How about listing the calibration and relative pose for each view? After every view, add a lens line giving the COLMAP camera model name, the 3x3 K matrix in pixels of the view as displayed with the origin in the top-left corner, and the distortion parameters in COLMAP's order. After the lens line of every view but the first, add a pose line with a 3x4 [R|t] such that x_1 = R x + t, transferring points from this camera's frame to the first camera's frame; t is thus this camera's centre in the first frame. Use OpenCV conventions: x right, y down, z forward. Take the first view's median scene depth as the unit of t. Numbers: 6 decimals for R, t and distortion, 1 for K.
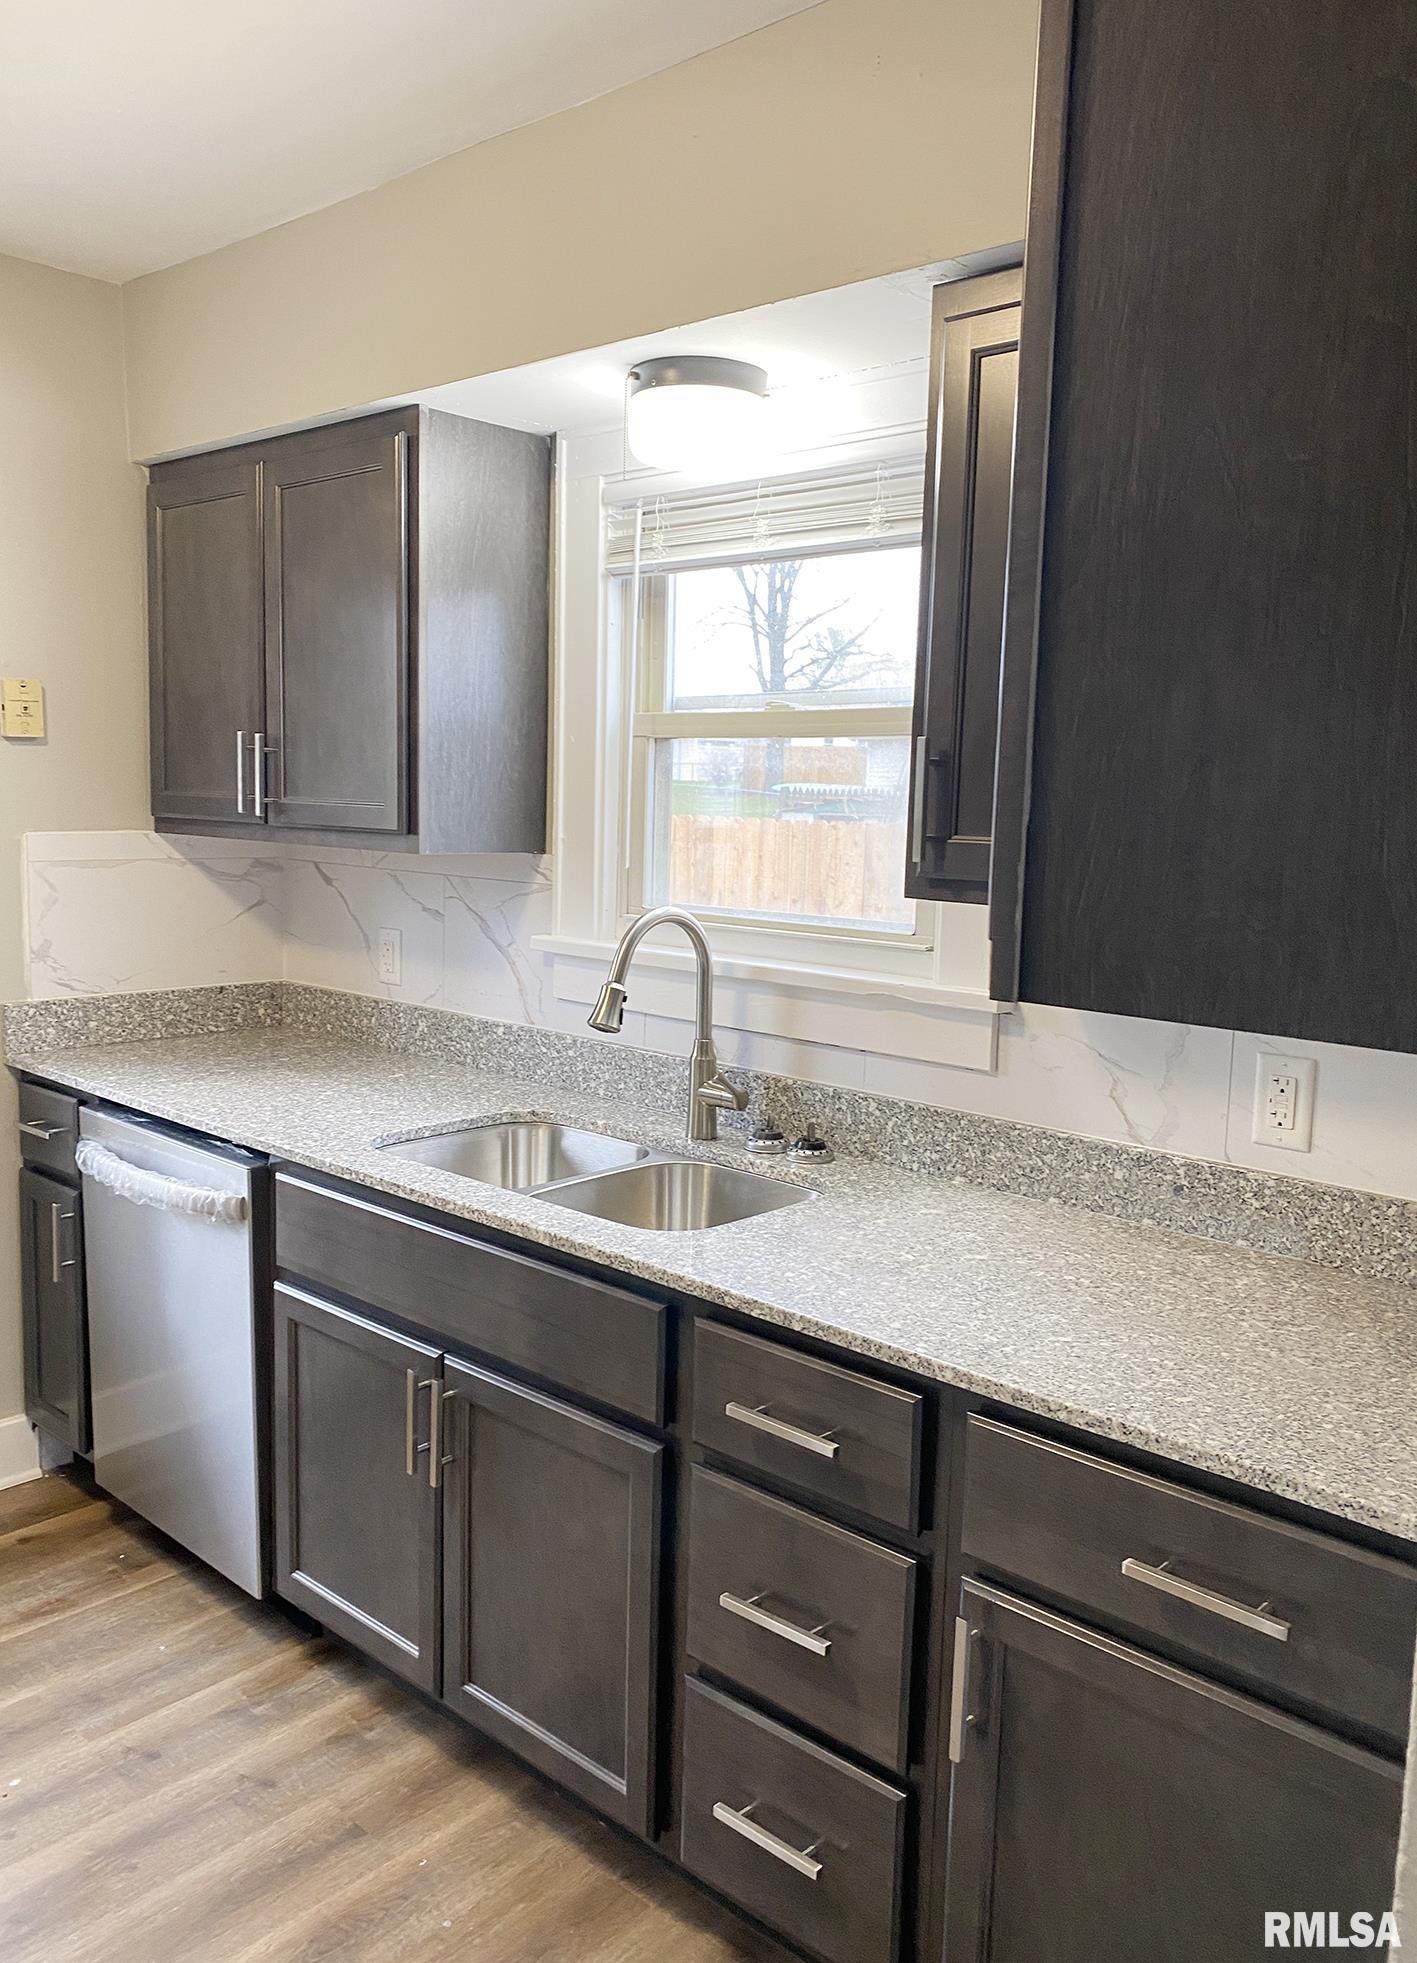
lens RADIAL K [[1529.3, 0, 707.7], [0, 1529.3, 979.4], [0, 0, 1]] dist [0.000606, -0.000004]
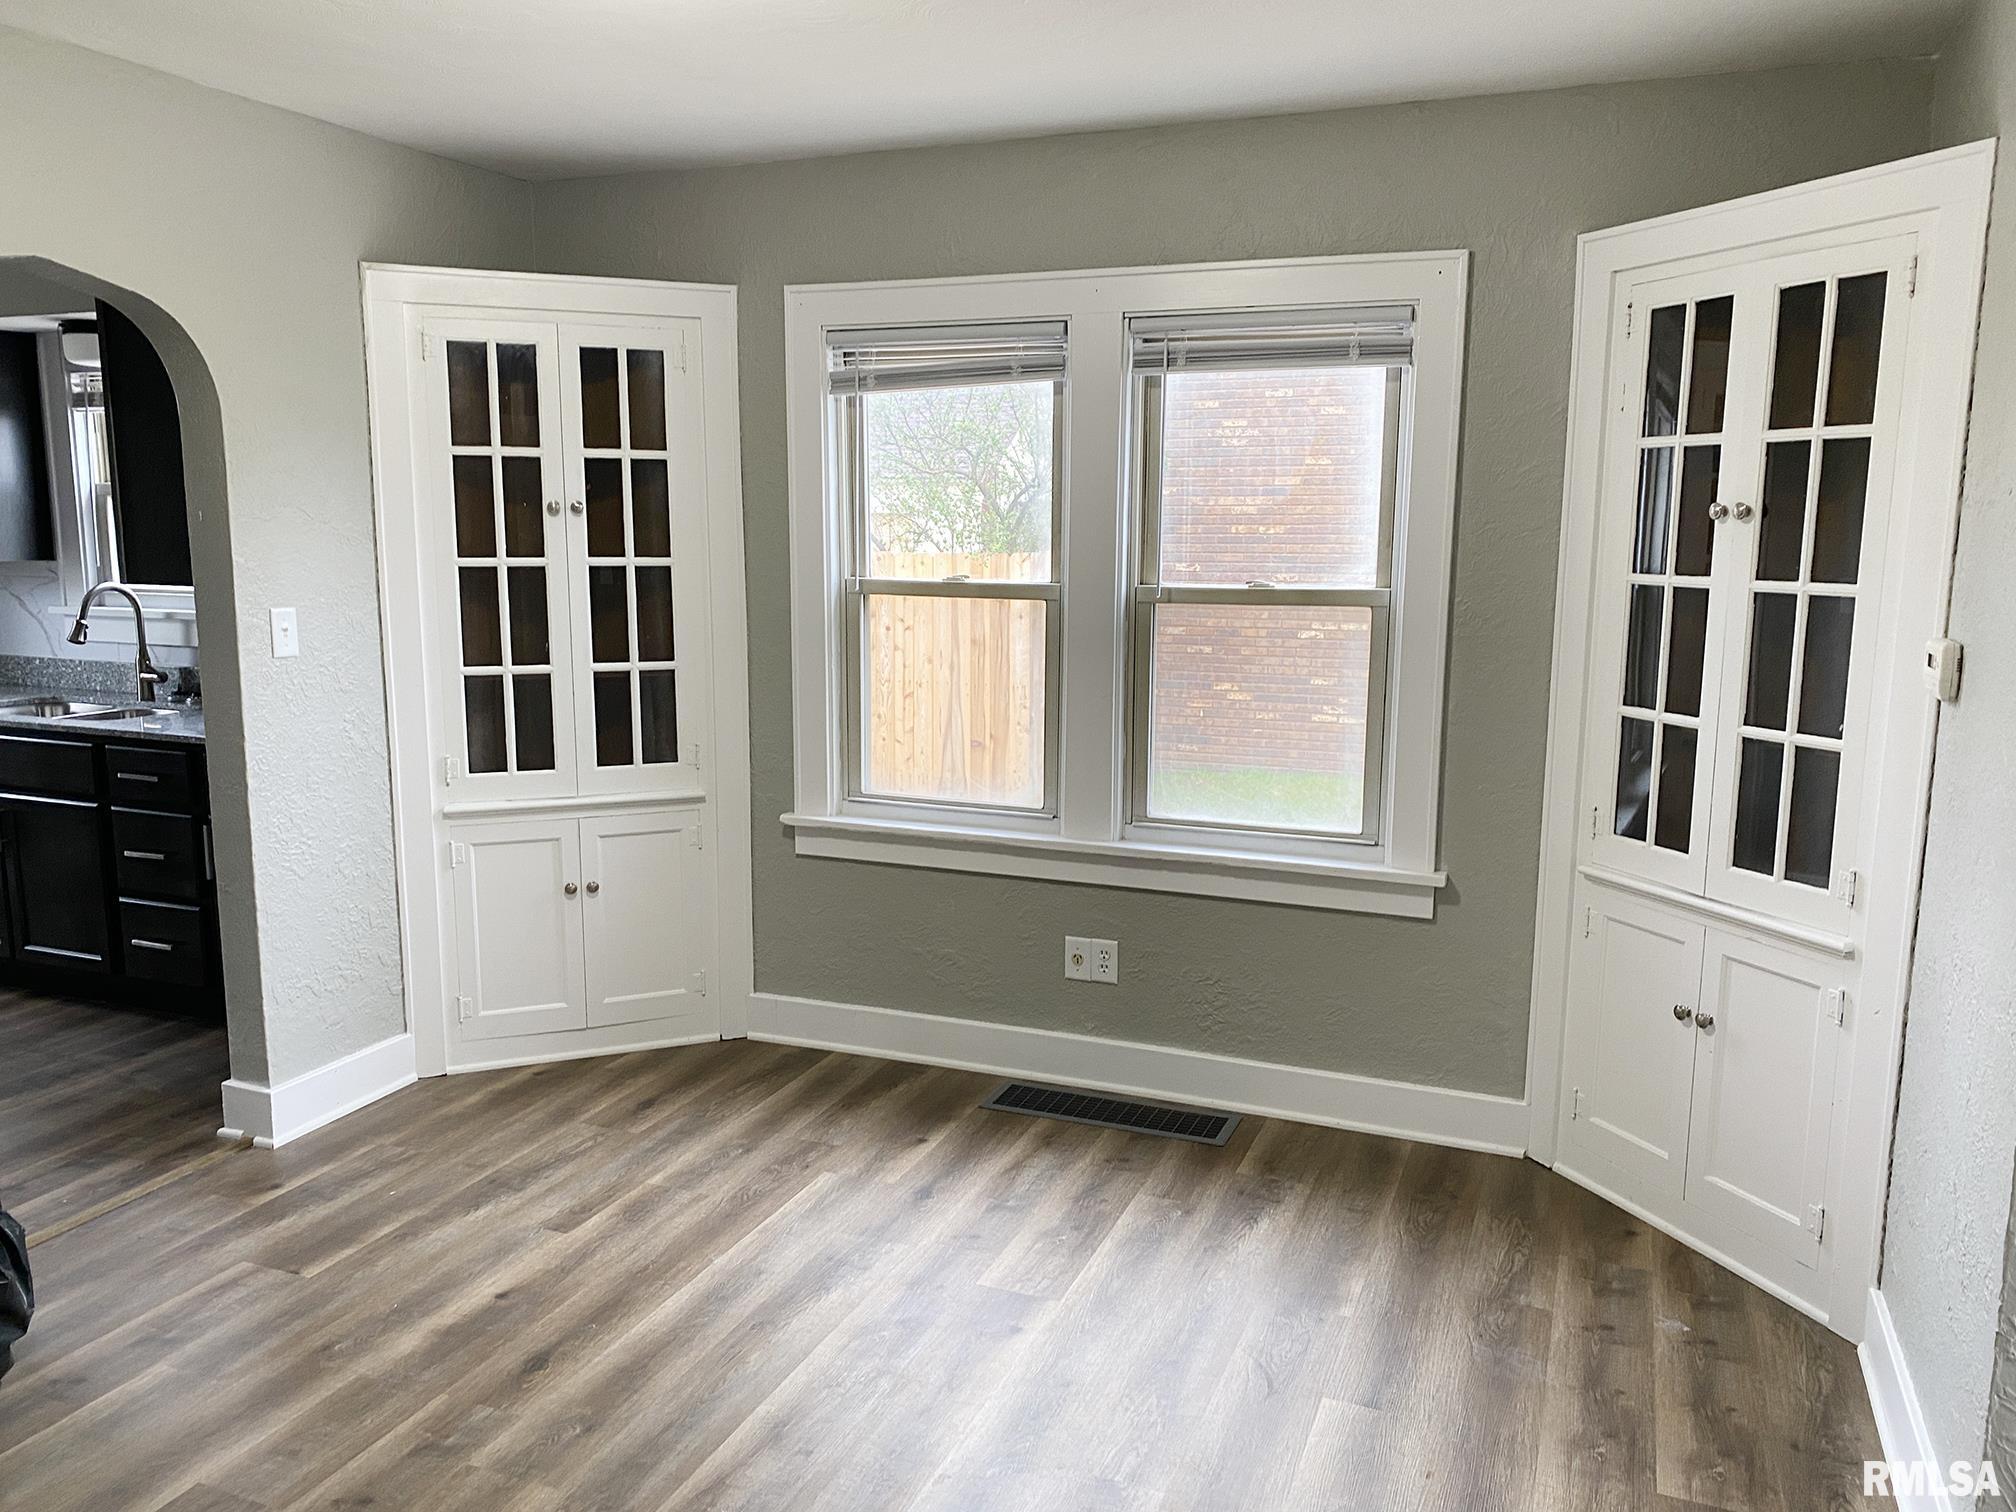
lens RADIAL K [[1531.4, 0, 1005.8], [0, 1531.4, 758.8], [0, 0, 1]] dist [0.046586, -0.007182]
pose [[0.938429, -0.065547, 0.339197, 0.368859], [0.055641, 0.997694, 0.038859, 0.167392], [-0.340962, -0.017593, 0.939912, -1.356657]]
